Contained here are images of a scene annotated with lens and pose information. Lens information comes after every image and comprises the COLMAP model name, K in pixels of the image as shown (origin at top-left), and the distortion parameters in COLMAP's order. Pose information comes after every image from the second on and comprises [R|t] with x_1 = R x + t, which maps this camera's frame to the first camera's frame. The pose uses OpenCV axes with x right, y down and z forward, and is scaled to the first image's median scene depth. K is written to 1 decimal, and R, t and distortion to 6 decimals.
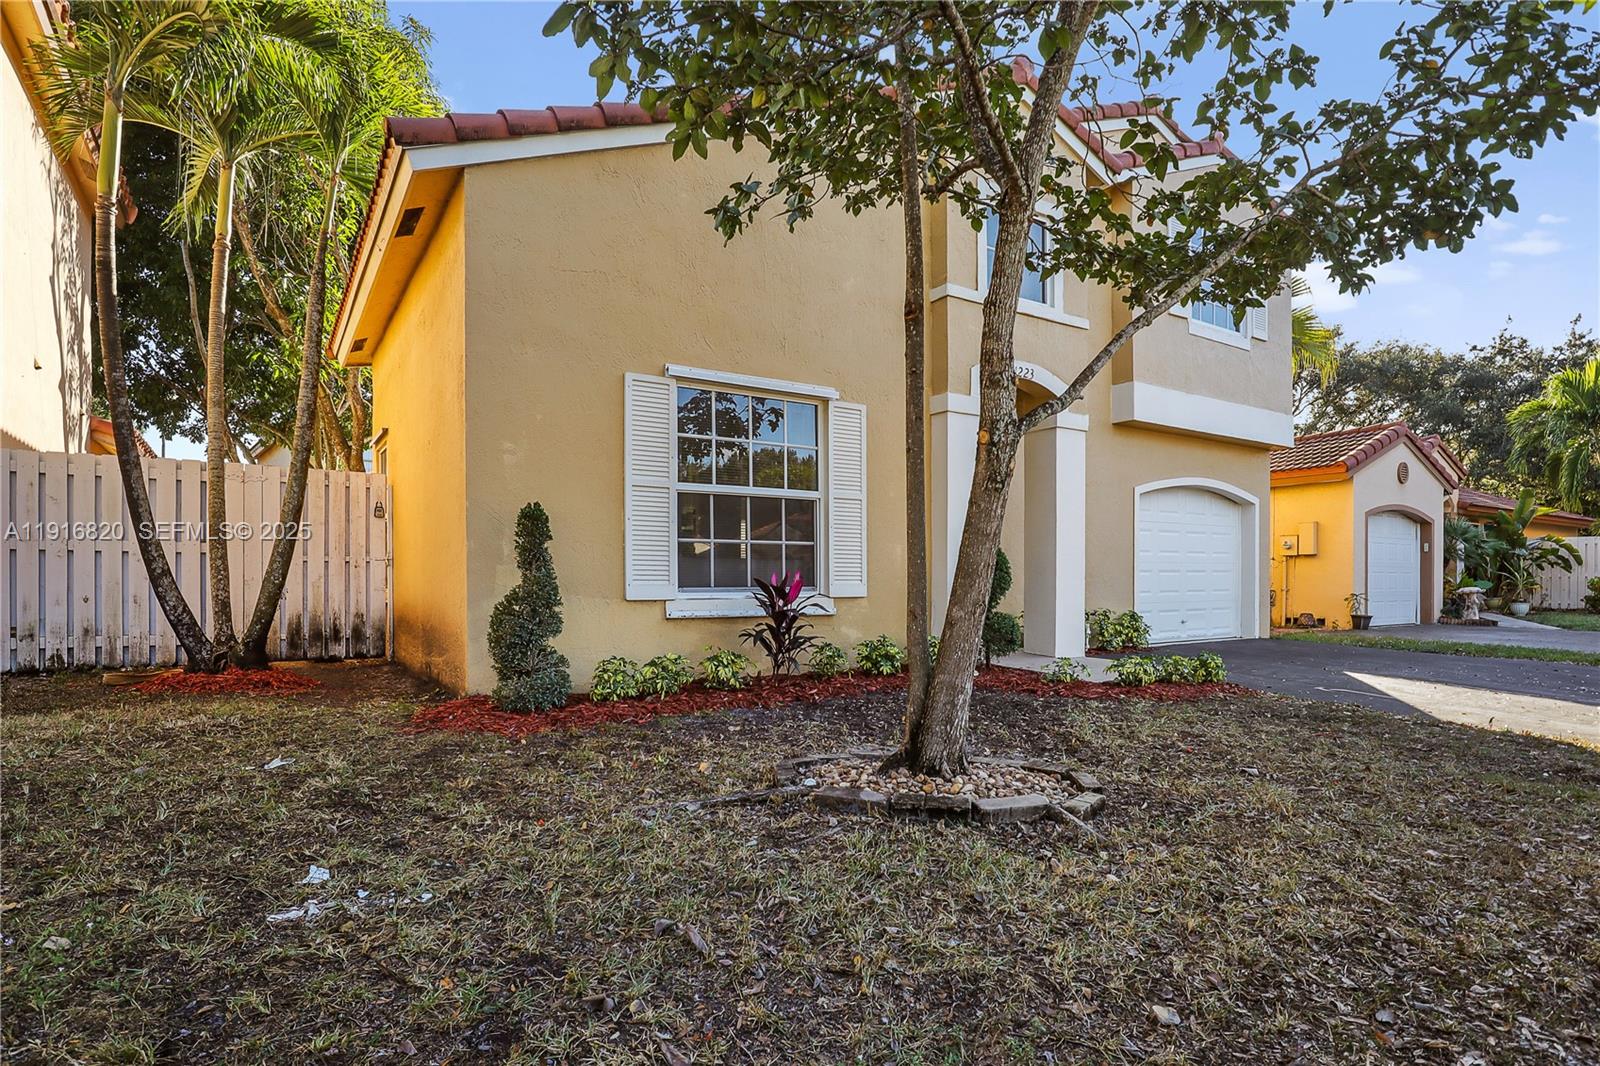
lens RADIAL K [[843.1, 0, 825.2], [0, 843.1, 568.5], [0, 0, 1]] dist [-0.042800, 0.016895]
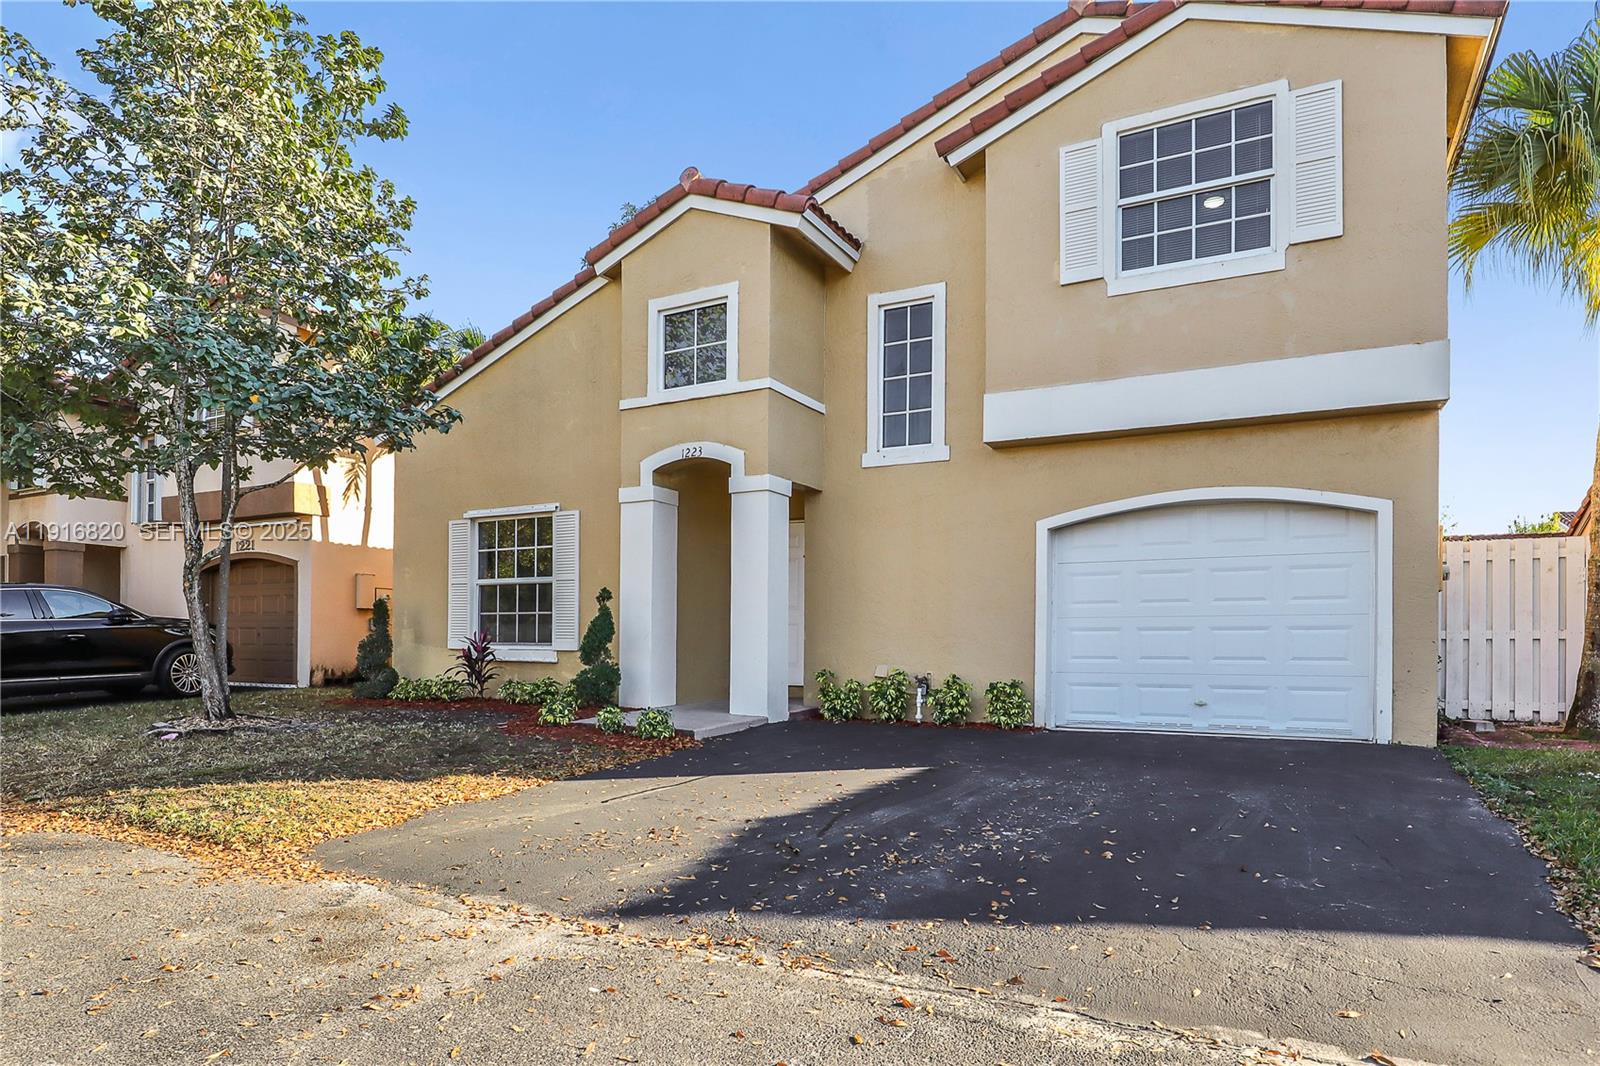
lens RADIAL K [[925.8, 0, 800.2], [0, 925.8, 642.1], [0, 0, 1]] dist [-0.036444, 0.013730]
pose [[0.473974, -0.001136, -0.880538, 1.544365], [0.001689, 0.999999, -0.000380, 0.021473], [0.880537, -0.001307, 0.473975, 0.611969]]
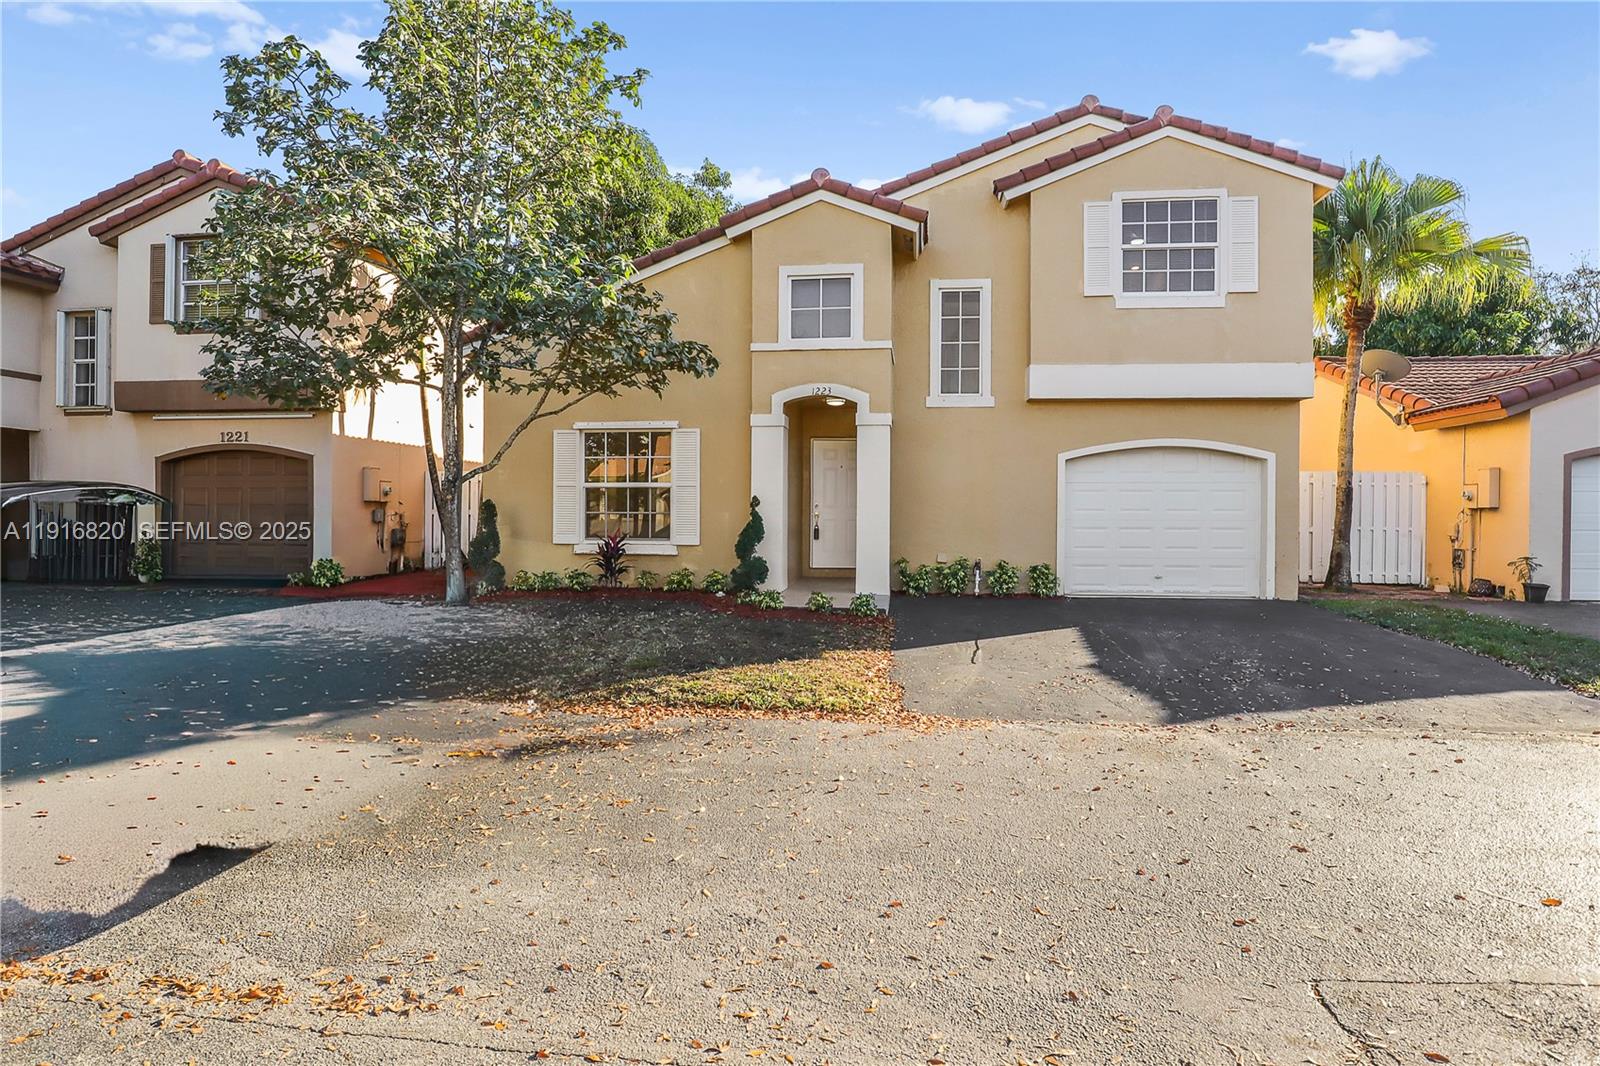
lens RADIAL K [[826.8, 0, 814.7], [0, 826.8, 519.9], [0, 0, 1]] dist [-0.050979, 0.022772]
pose [[0.761581, 0.005670, -0.648044, 1.272779], [0.002022, 0.999936, 0.011126, -0.033242], [0.648066, -0.009784, 0.761521, -0.083439]]
